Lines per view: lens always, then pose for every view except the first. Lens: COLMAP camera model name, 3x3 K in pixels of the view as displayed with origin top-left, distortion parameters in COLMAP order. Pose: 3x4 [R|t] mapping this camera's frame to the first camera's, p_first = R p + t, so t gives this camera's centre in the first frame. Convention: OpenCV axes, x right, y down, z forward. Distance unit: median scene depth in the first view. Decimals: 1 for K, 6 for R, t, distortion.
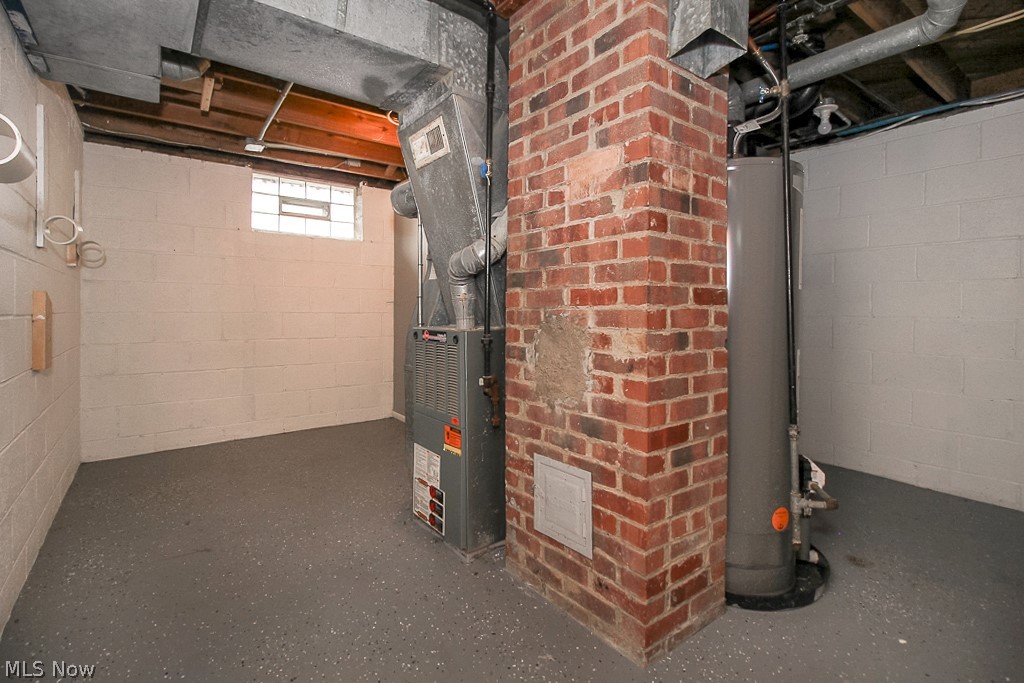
lens RADIAL K [[487.7, 0, 511.0], [0, 487.7, 316.8], [0, 0, 1]] dist [-0.004017, -0.000147]
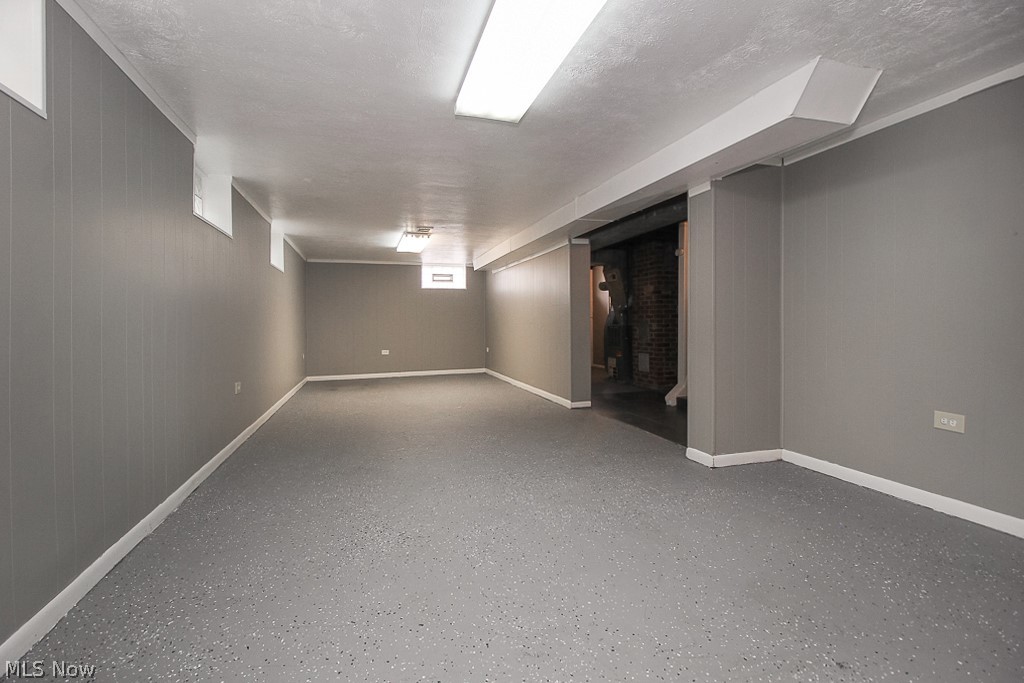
lens RADIAL K [[487.7, 0, 508.5], [0, 487.7, 336.1], [0, 0, 1]] dist [-0.004017, -0.000147]
pose [[0.943324, -0.006433, -0.331810, 0.439427], [0.011635, 0.999839, 0.013694, 0.065446], [0.331669, -0.016778, 0.943247, -3.826959]]
